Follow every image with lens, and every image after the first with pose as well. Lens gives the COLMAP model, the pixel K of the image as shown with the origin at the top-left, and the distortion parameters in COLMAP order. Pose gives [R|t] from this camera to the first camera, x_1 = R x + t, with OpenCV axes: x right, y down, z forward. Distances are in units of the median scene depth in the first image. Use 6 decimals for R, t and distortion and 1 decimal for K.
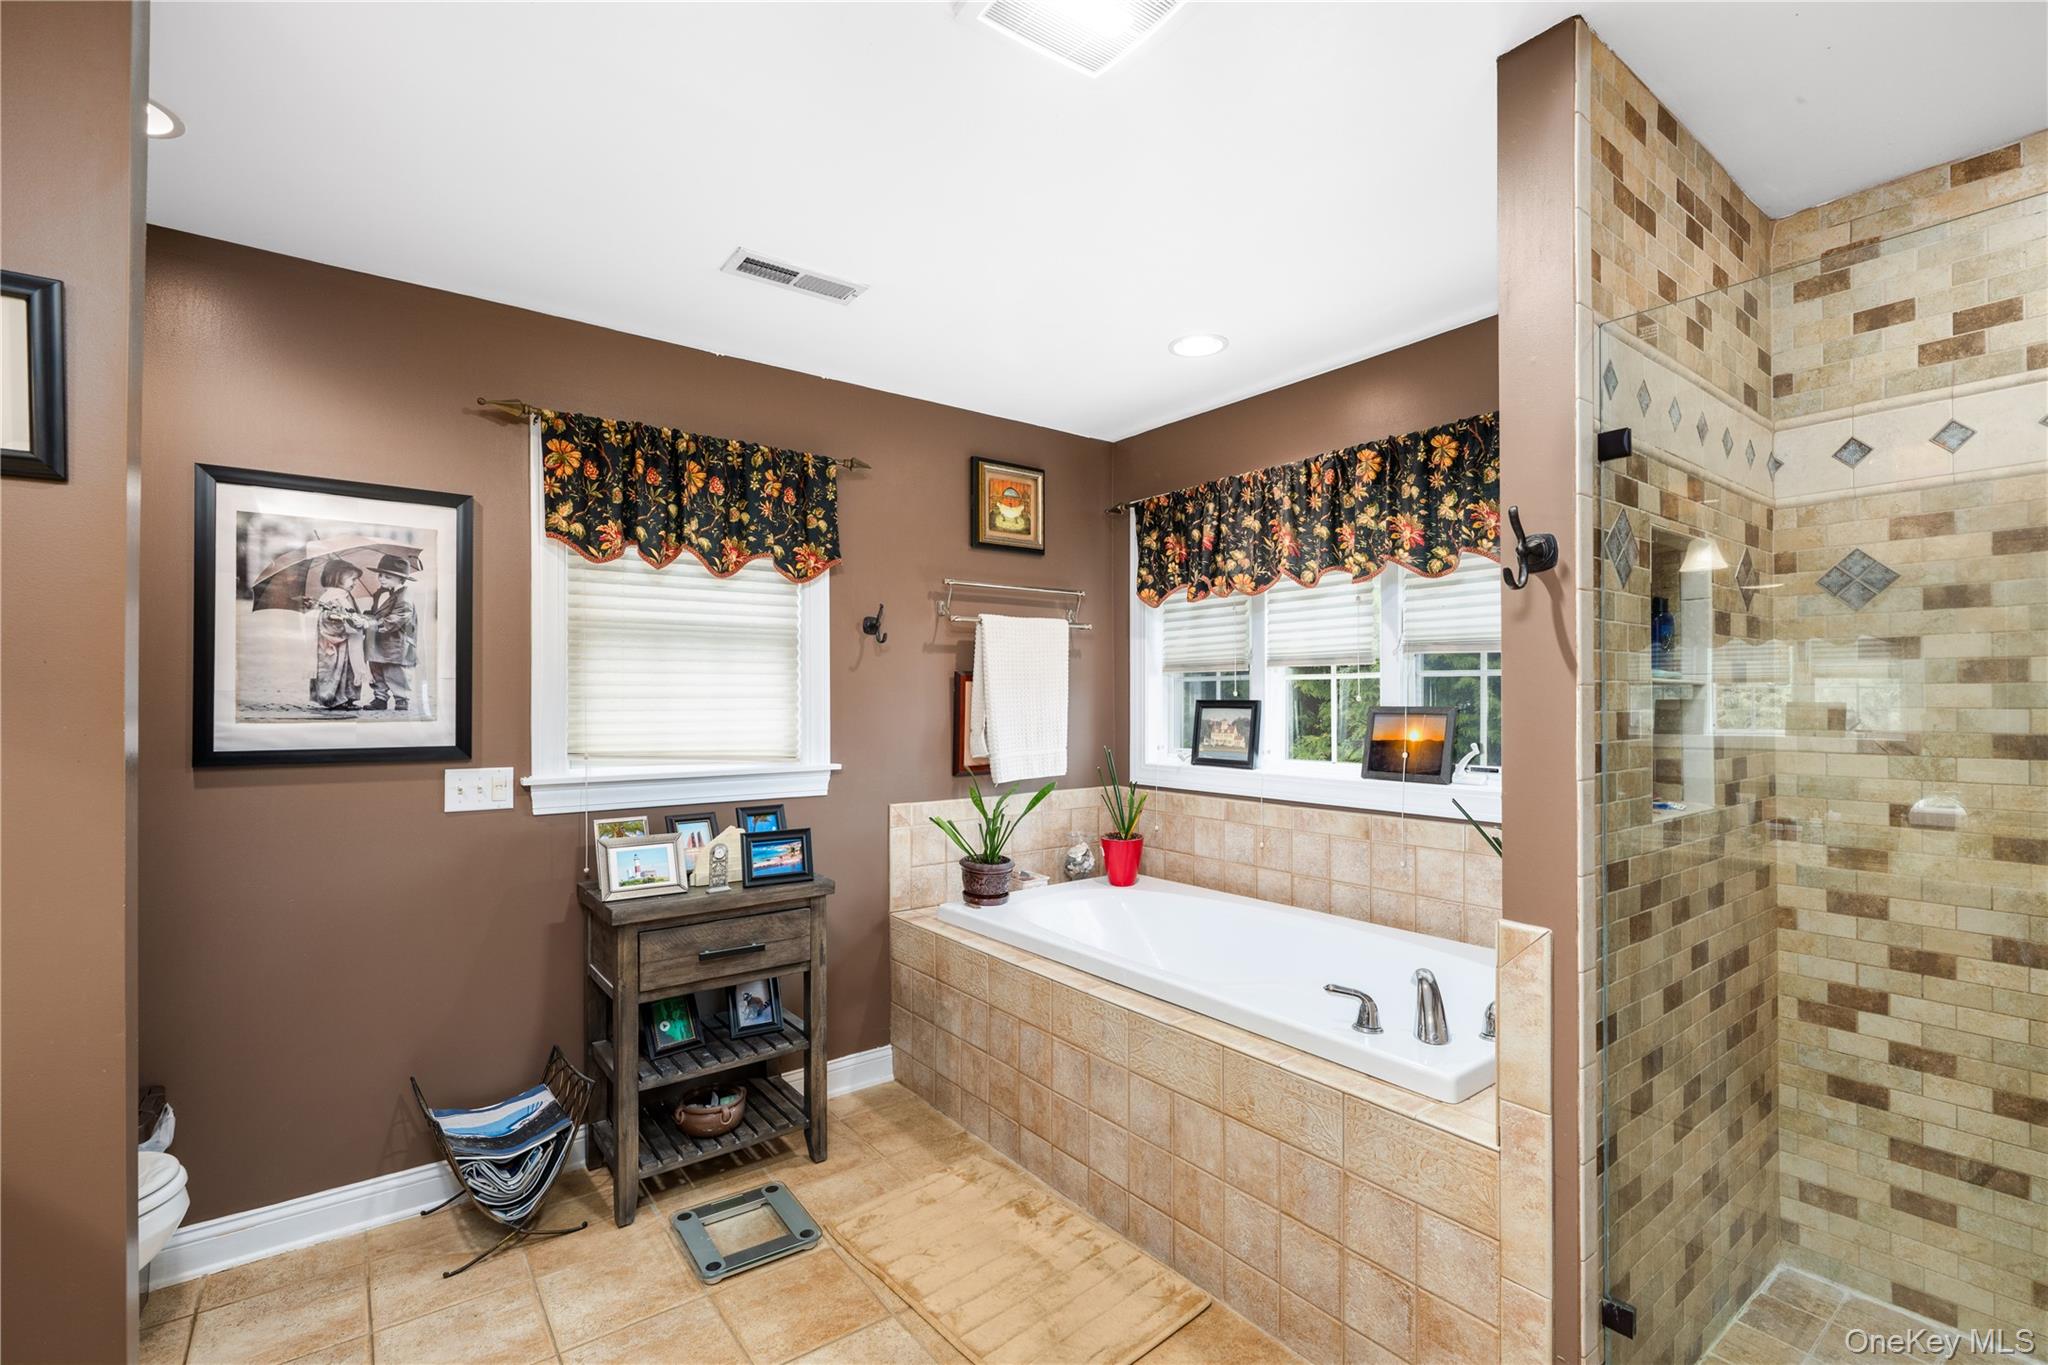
lens RADIAL K [[917.8, 0, 1018.4], [0, 917.8, 697.0], [0, 0, 1]] dist [-0.009475, 0.000238]
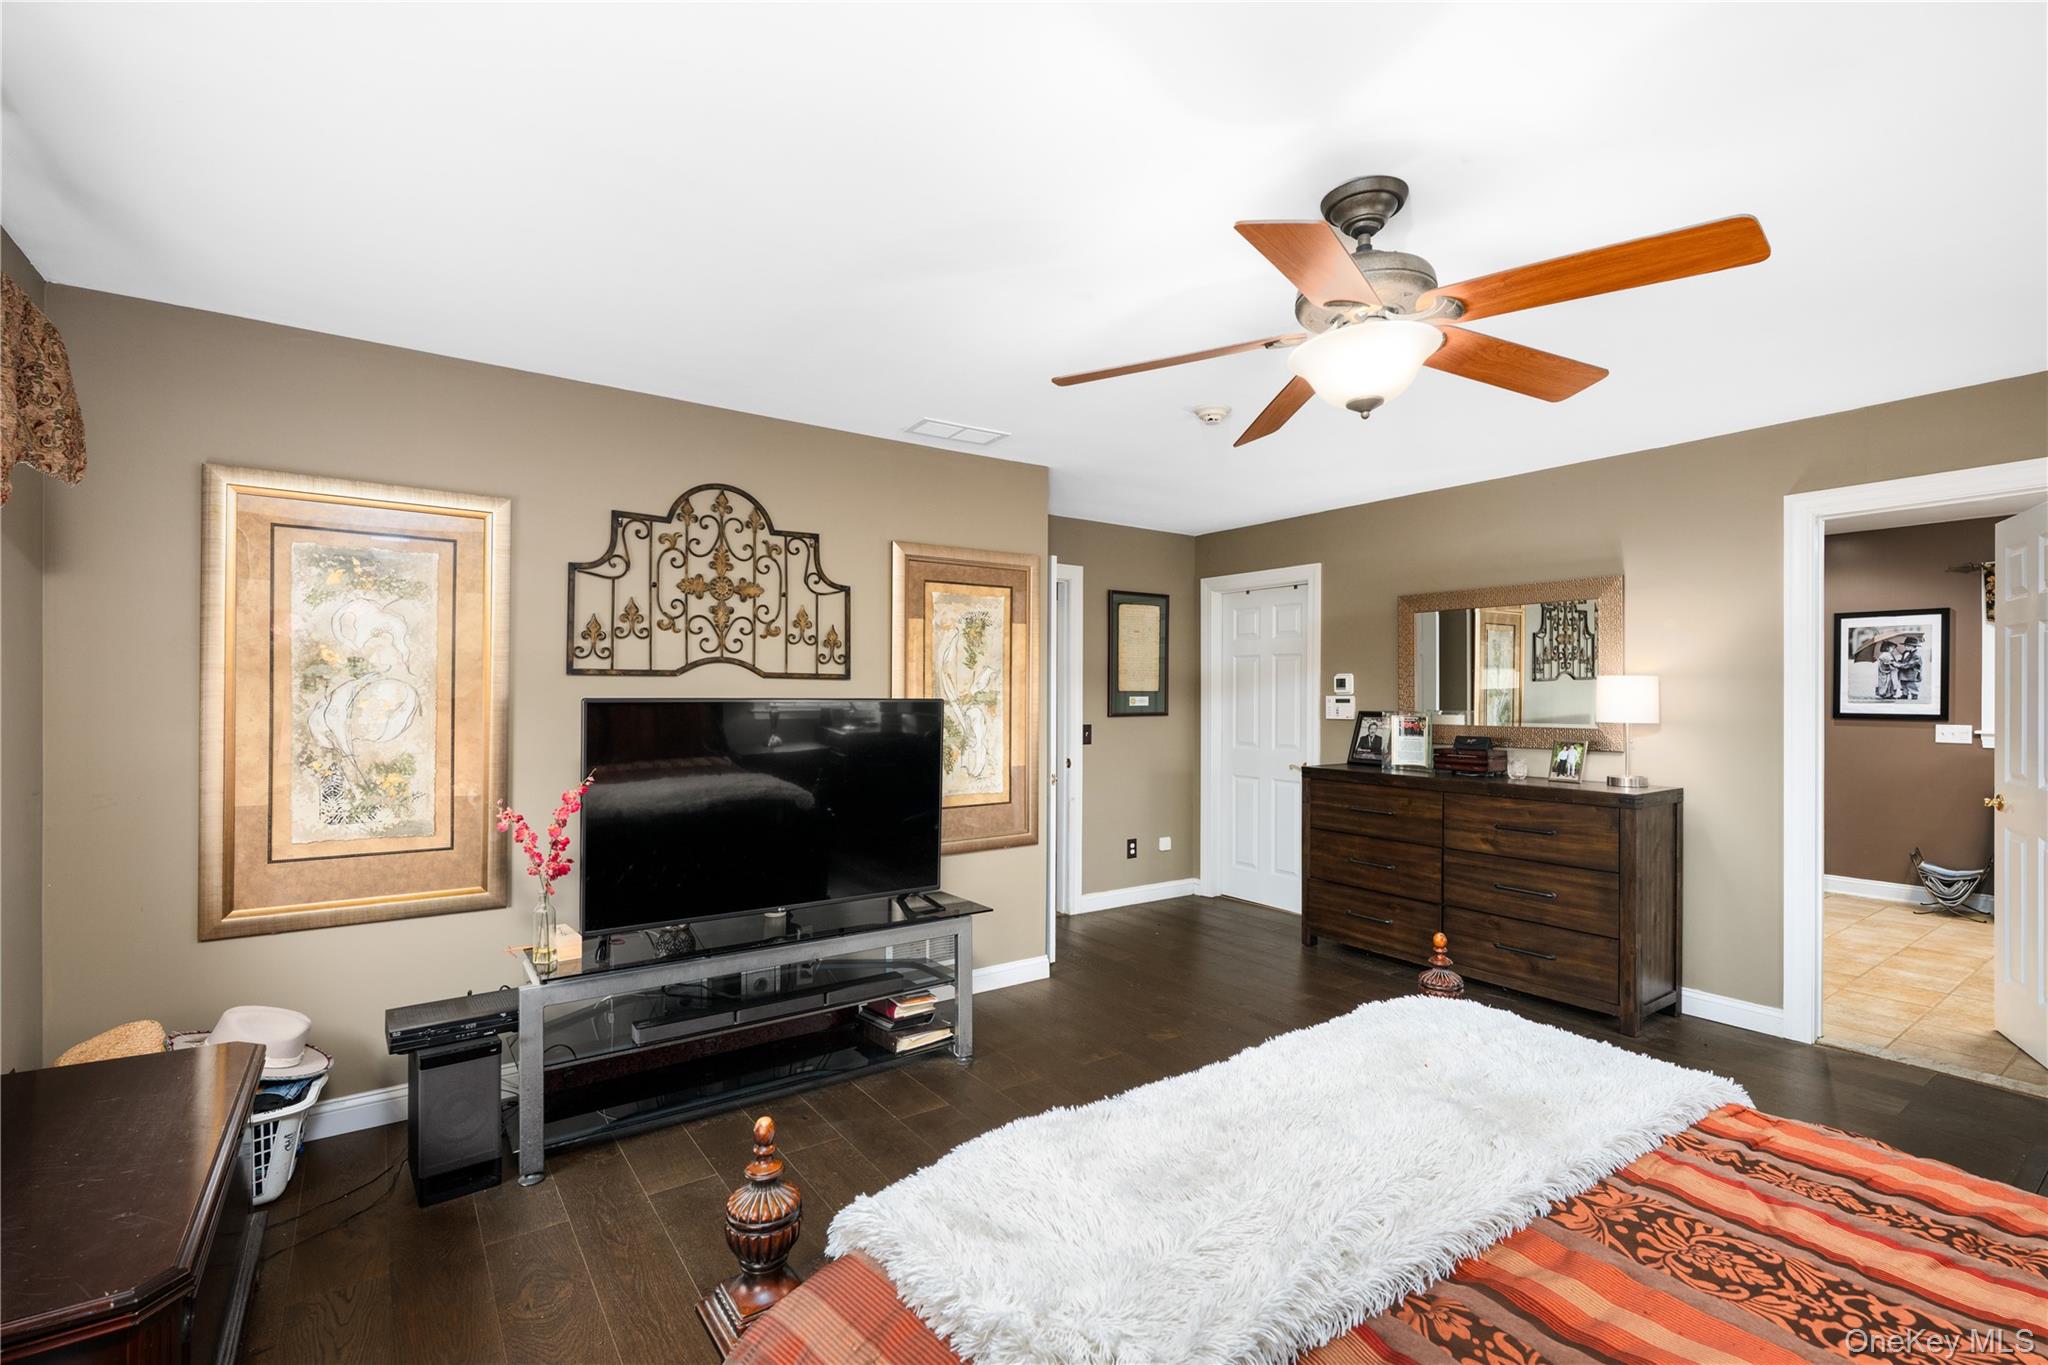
lens RADIAL K [[917.8, 0, 1018.5], [0, 917.8, 691.9], [0, 0, 1]] dist [-0.009475, 0.000238]
pose [[-0.032854, -0.002598, -0.999457, 1.875033], [-0.001591, 0.999995, -0.002547, 0.004536], [0.999459, 0.001507, -0.032858, -1.350098]]
